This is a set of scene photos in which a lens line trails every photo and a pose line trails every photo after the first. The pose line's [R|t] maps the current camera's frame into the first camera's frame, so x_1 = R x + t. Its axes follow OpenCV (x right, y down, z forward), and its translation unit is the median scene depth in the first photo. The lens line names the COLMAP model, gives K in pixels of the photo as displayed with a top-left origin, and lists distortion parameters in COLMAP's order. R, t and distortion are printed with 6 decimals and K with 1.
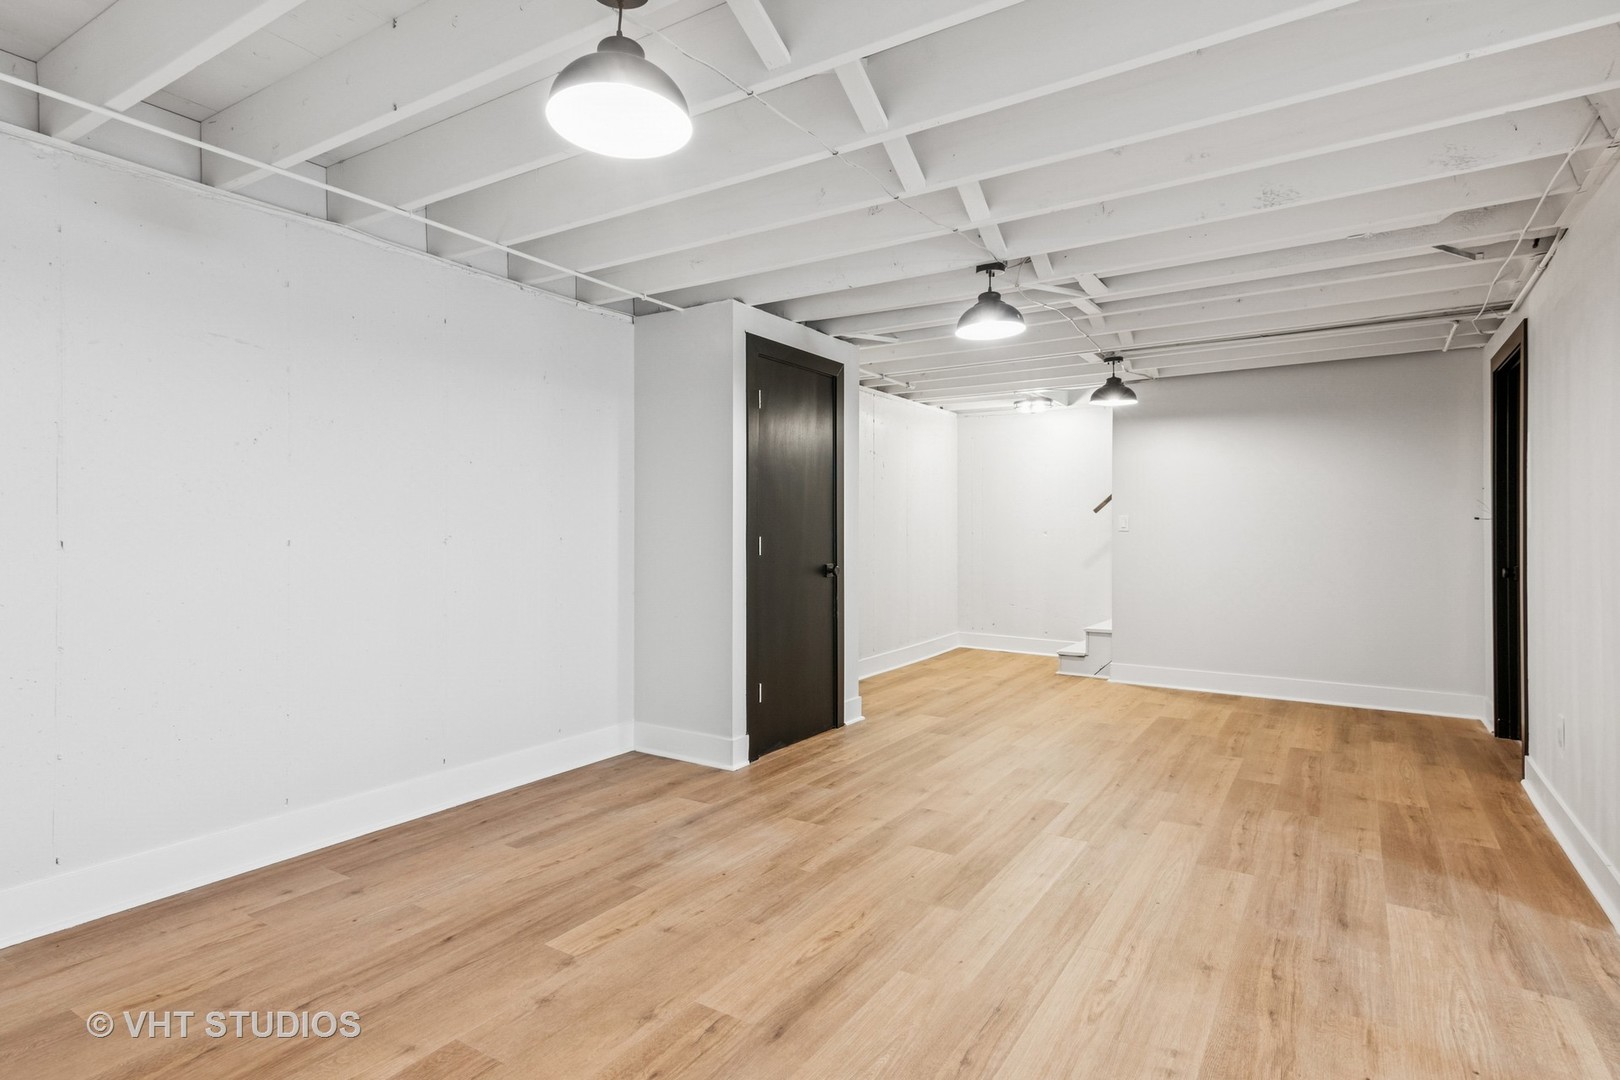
lens RADIAL K [[844.1, 0, 805.8], [0, 844.1, 537.6], [0, 0, 1]] dist [0.035958, 0.004207]
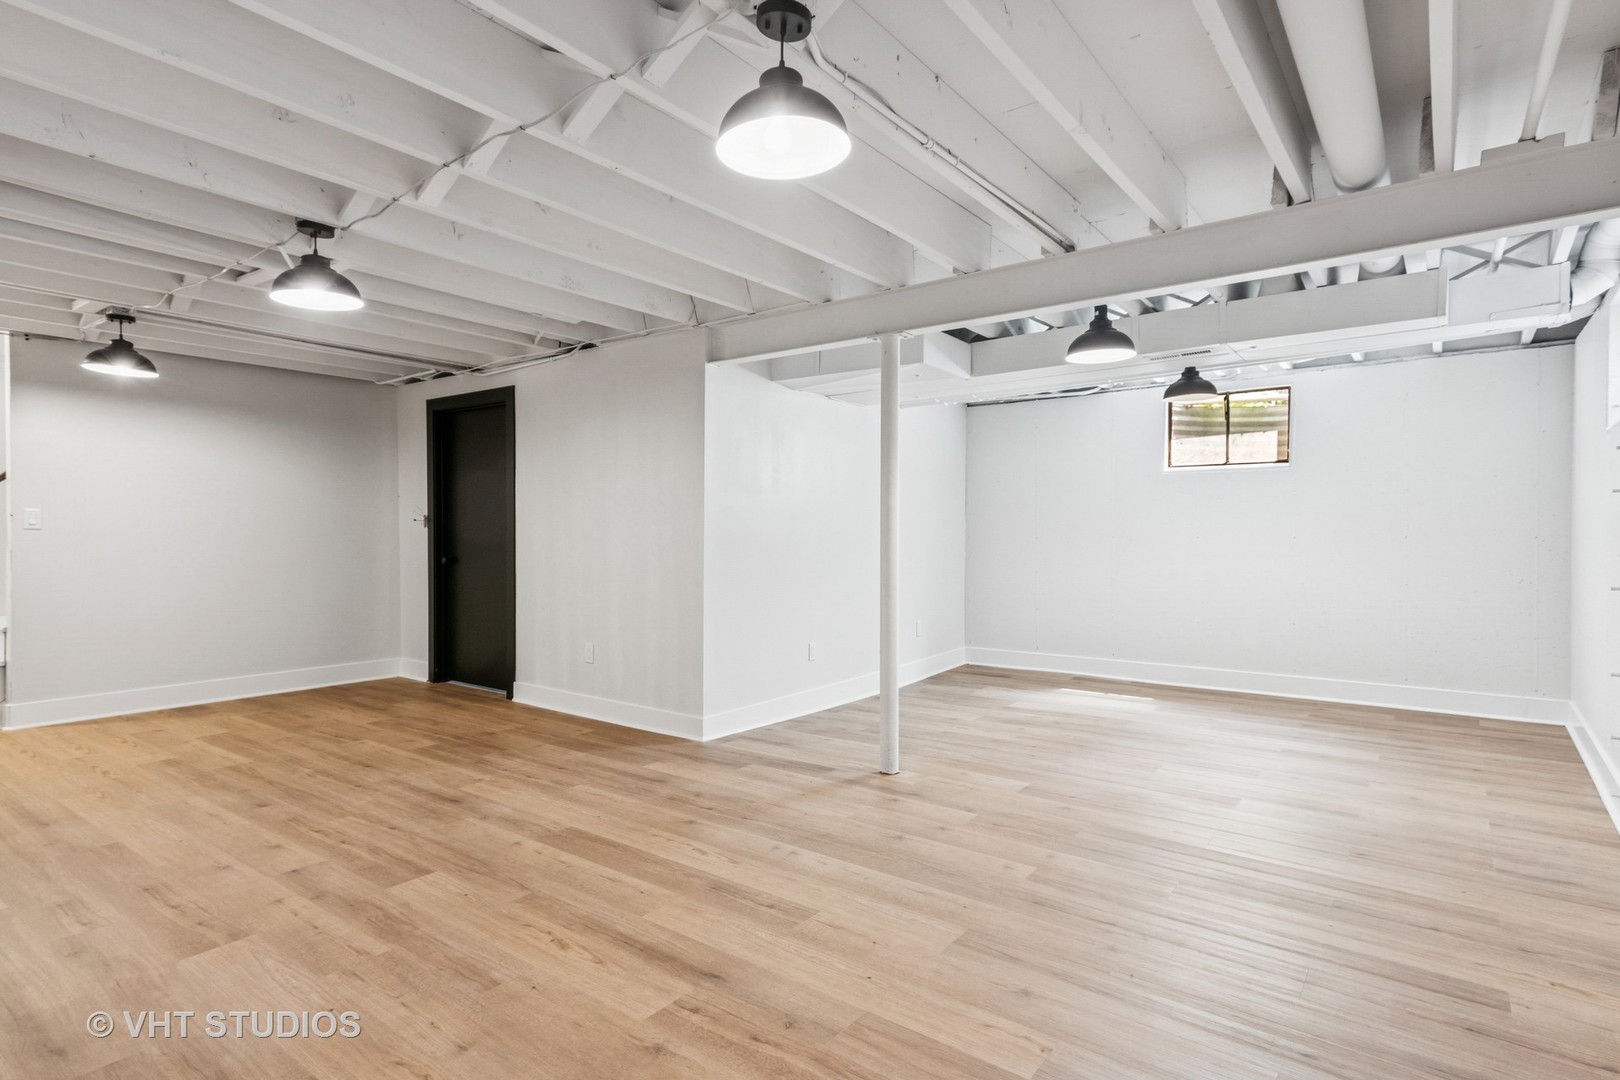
lens RADIAL K [[844.1, 0, 801.2], [0, 844.1, 542.6], [0, 0, 1]] dist [0.035958, 0.004207]
pose [[0.090974, -0.015447, 0.995733, -0.697395], [0.007480, 0.999862, 0.014828, -0.003943], [-0.995825, 0.006099, 0.091077, 0.480905]]
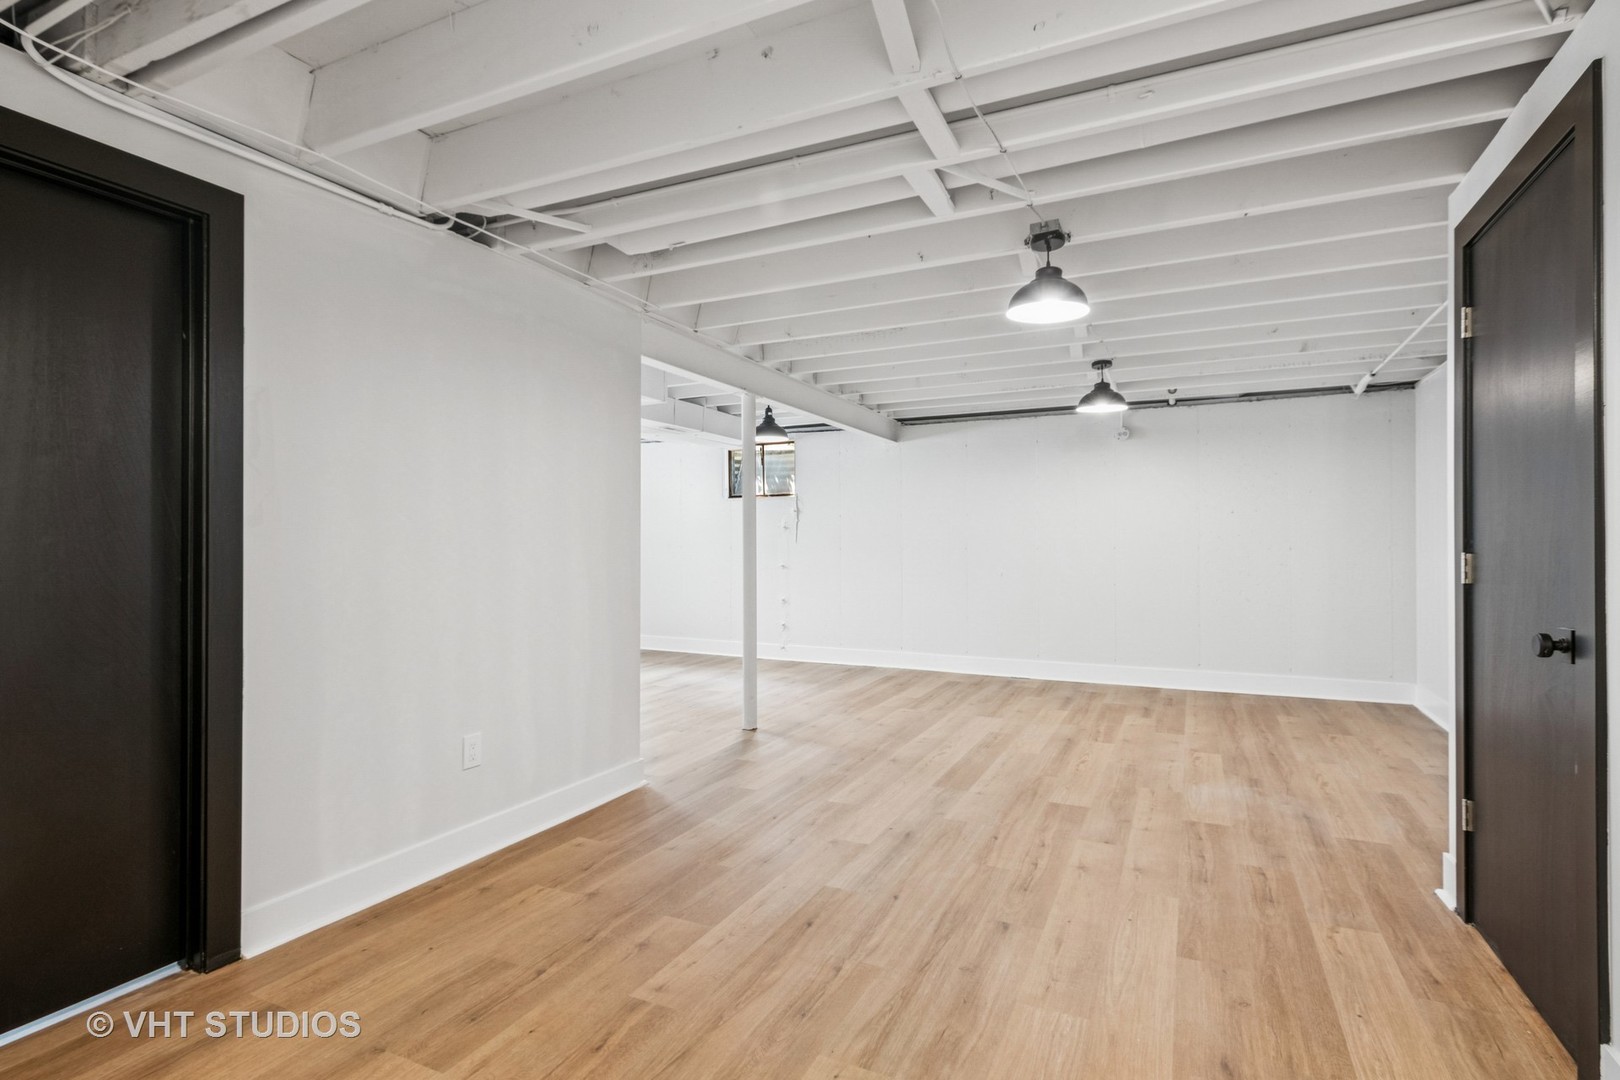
lens RADIAL K [[799.8, 0, 813.8], [0, 799.8, 539.1], [0, 0, 1]] dist [0.022735, -0.007301]
pose [[-0.991859, -0.000922, -0.127340, 0.636167], [-0.001003, 0.999999, 0.000571, -0.012845], [0.127339, 0.000694, -0.991859, 2.024715]]
